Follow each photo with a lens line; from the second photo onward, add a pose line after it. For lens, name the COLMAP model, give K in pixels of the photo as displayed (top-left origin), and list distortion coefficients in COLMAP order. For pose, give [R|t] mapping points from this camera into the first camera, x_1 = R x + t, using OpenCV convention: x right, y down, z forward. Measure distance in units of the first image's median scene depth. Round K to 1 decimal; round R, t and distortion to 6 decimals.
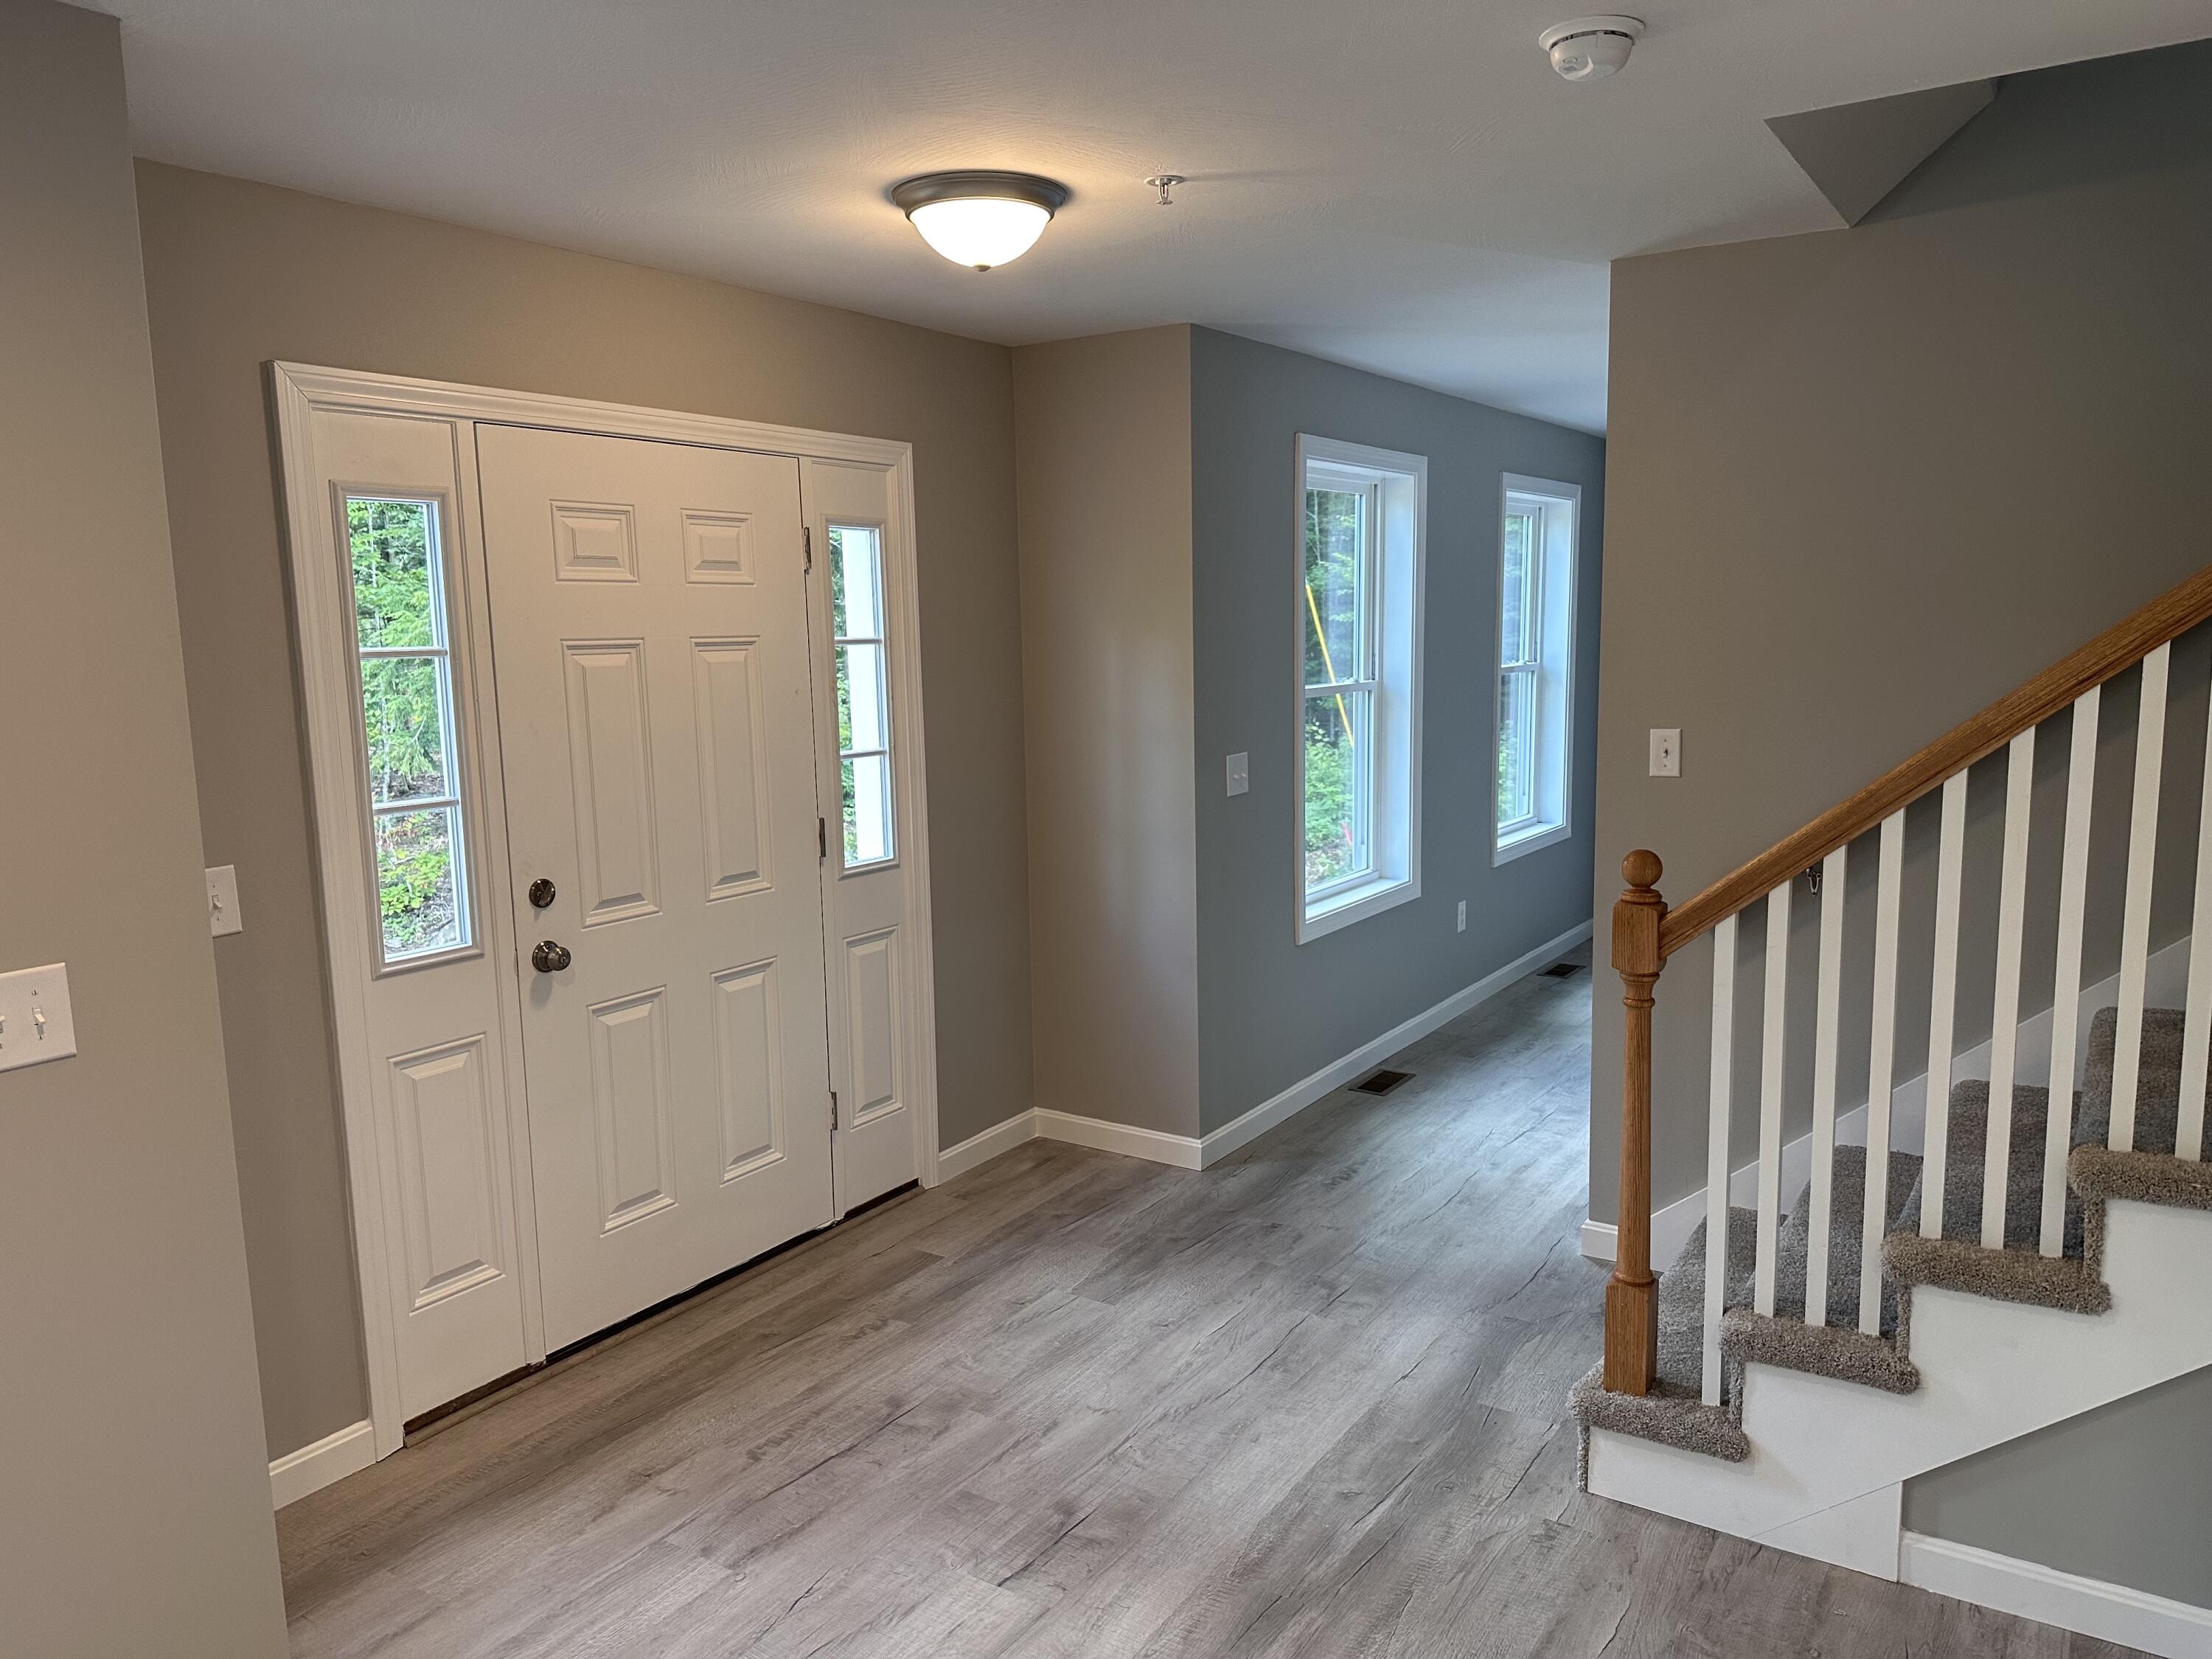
lens RADIAL K [[1535.1, 0, 1109.6], [0, 1535.1, 840.1], [0, 0, 1]] dist [0.068730, -0.097781]
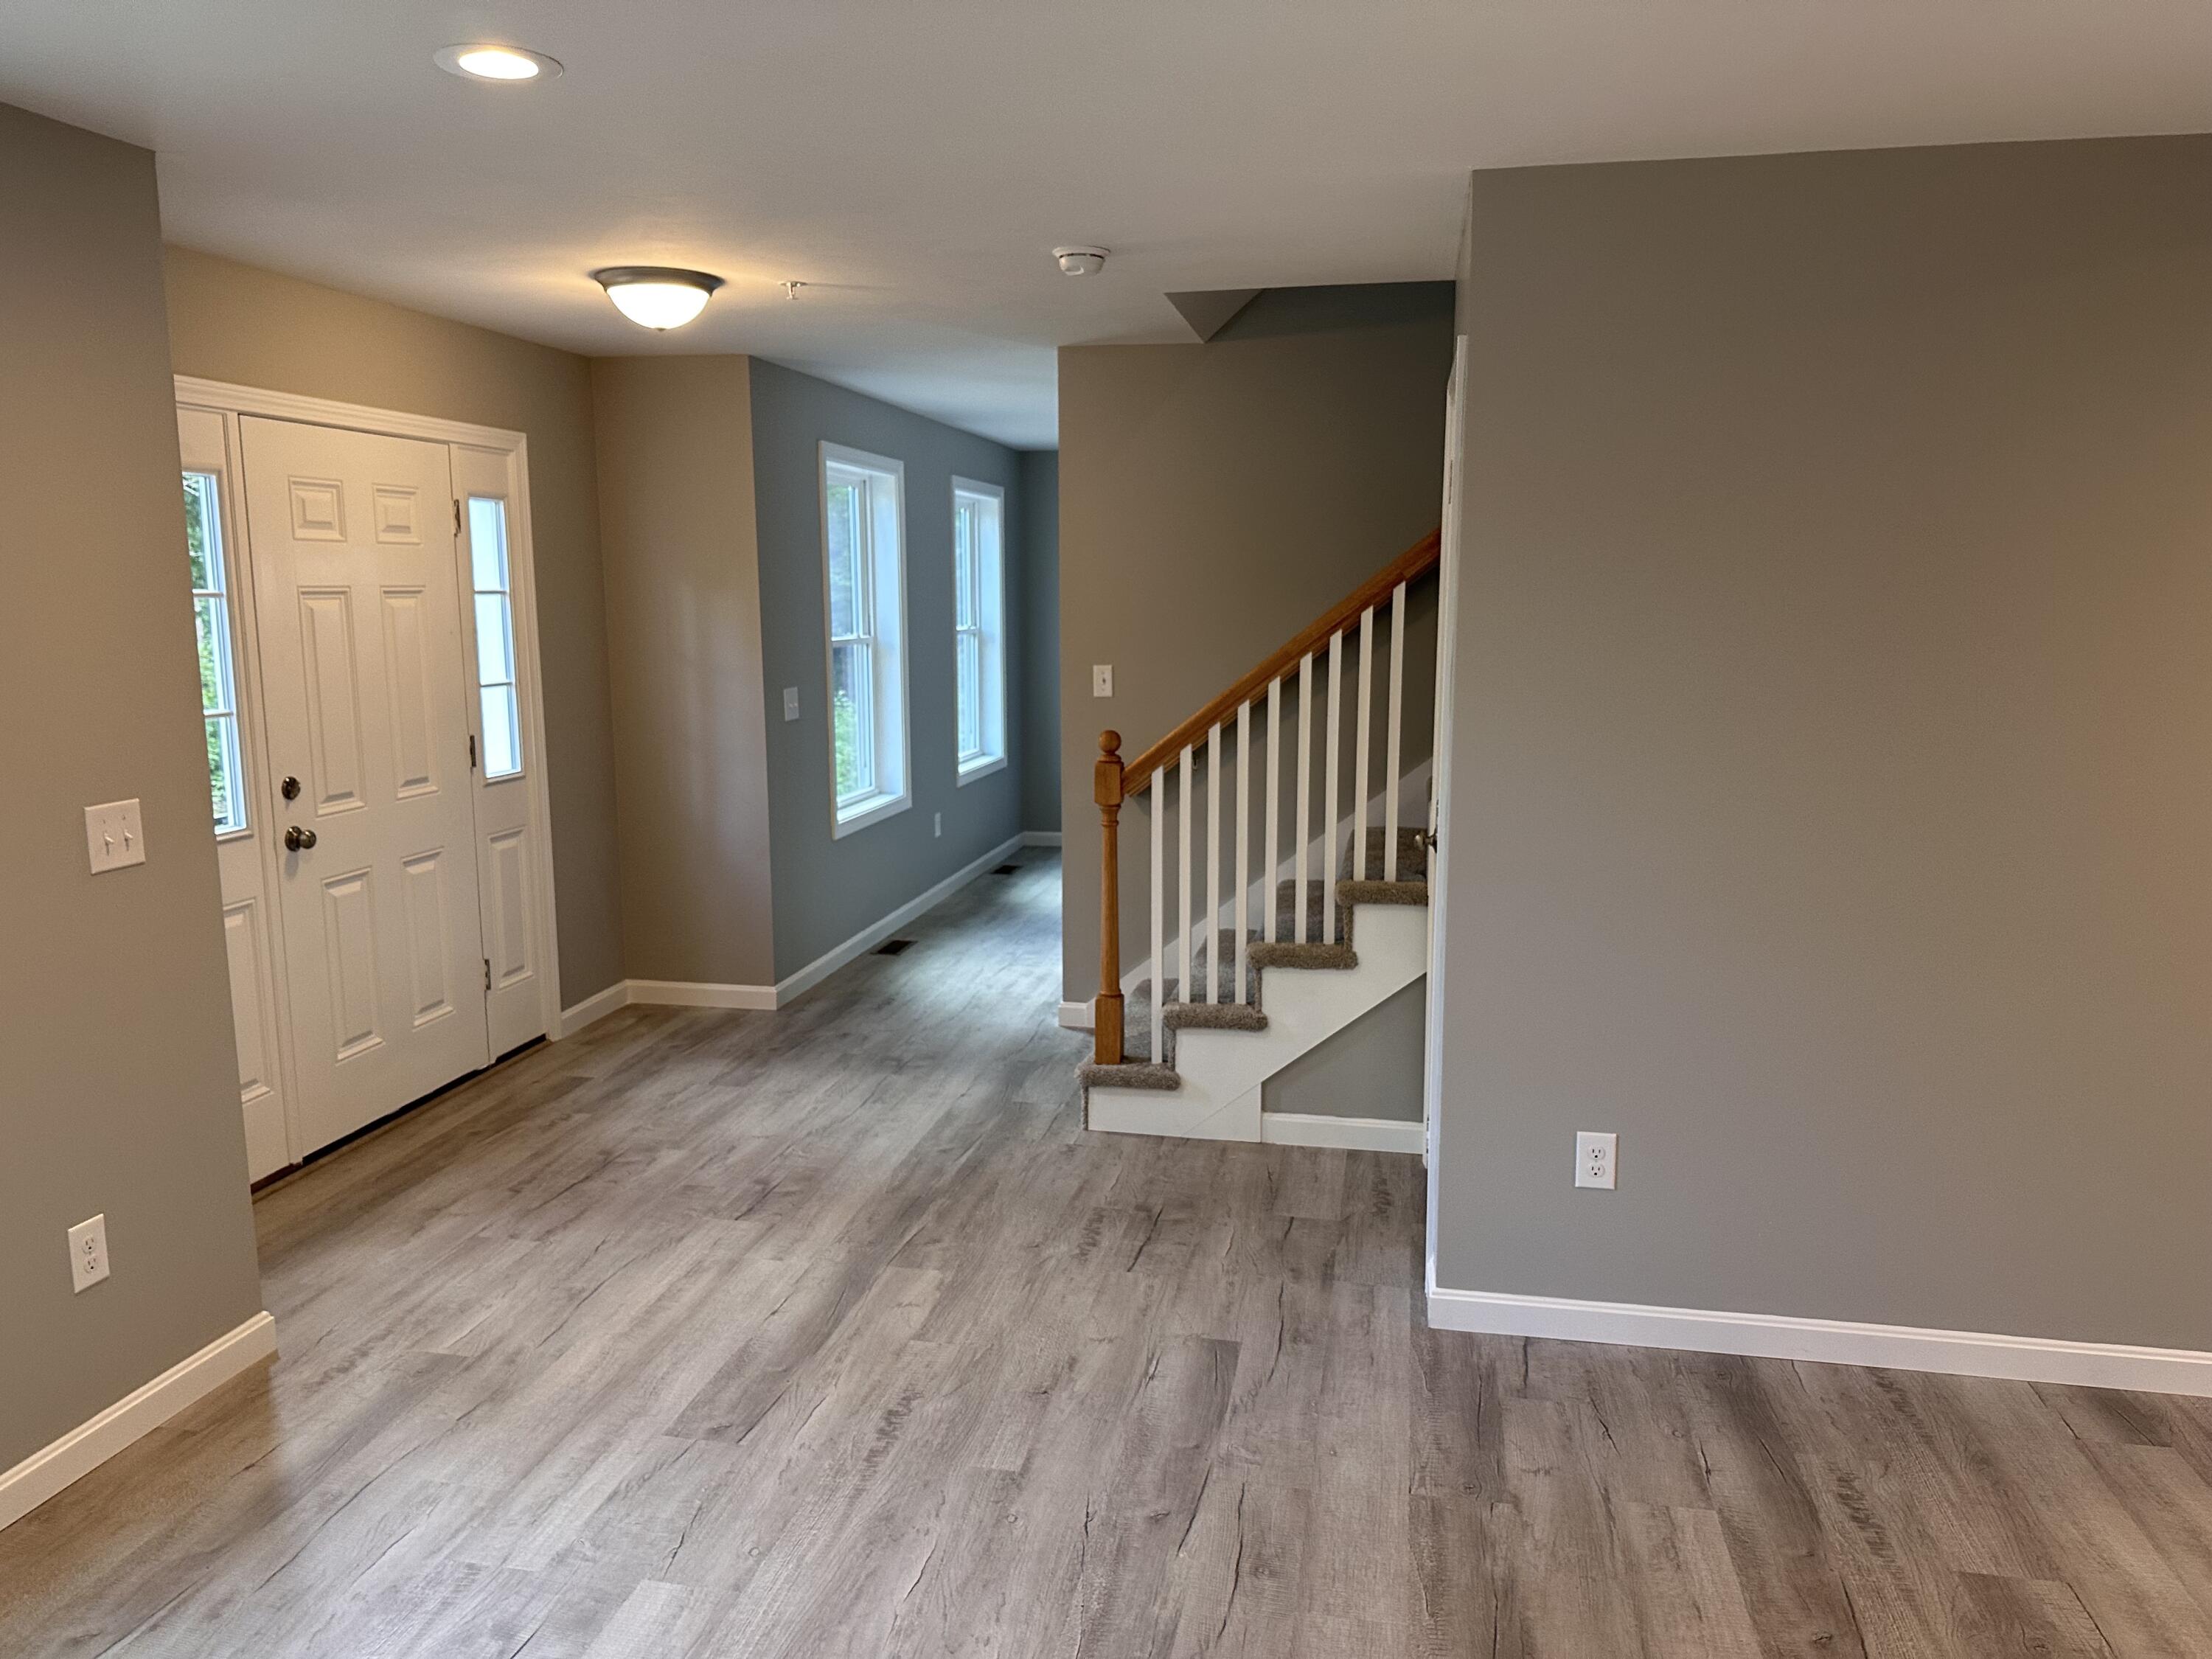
lens RADIAL K [[1535.1, 0, 1103.9], [0, 1535.1, 851.4], [0, 0, 1]] dist [0.068730, -0.097781]
pose [[0.923759, -0.044029, 0.380435, -0.233053], [0.035238, 0.998927, 0.030044, 0.069605], [-0.381350, -0.014348, 0.924320, -0.412143]]
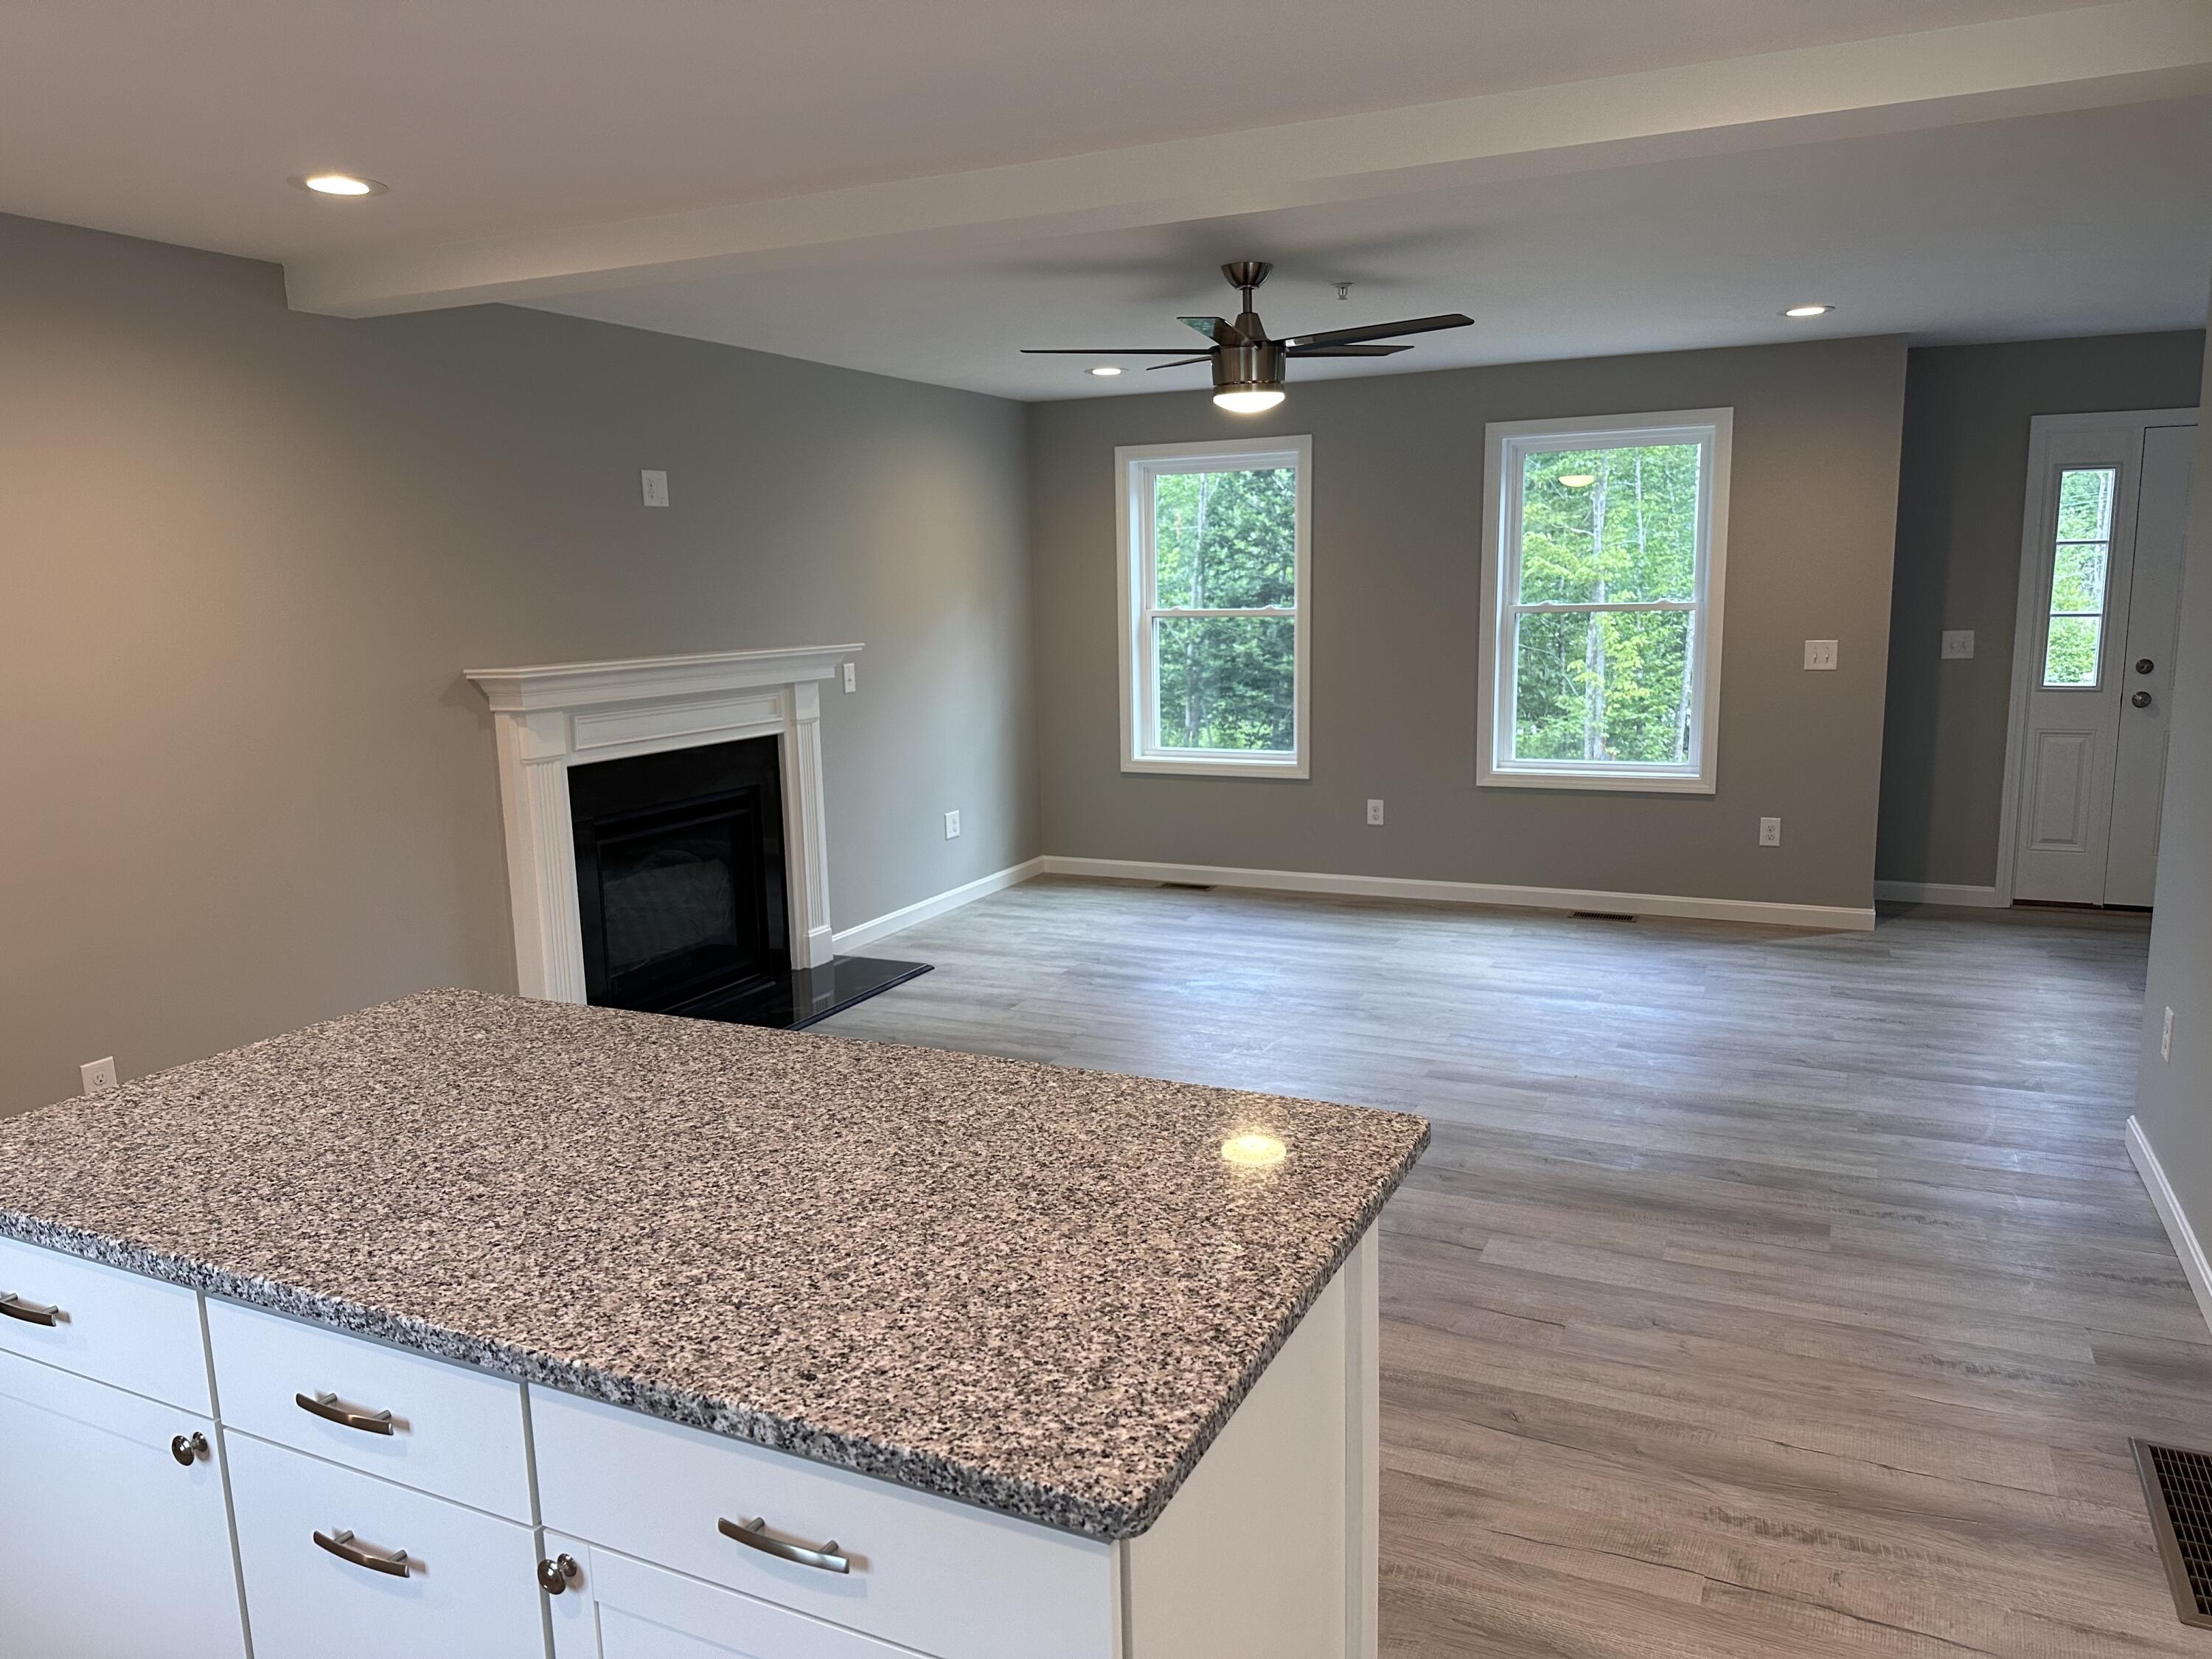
lens RADIAL K [[1535.1, 0, 1108.2], [0, 1535.1, 853.3], [0, 0, 1]] dist [0.068730, -0.097781]
pose [[0.144848, 0.196539, -0.969738, 1.369067], [-0.120706, 0.976264, 0.179832, 0.067464], [0.982064, 0.091005, 0.165134, -0.582376]]
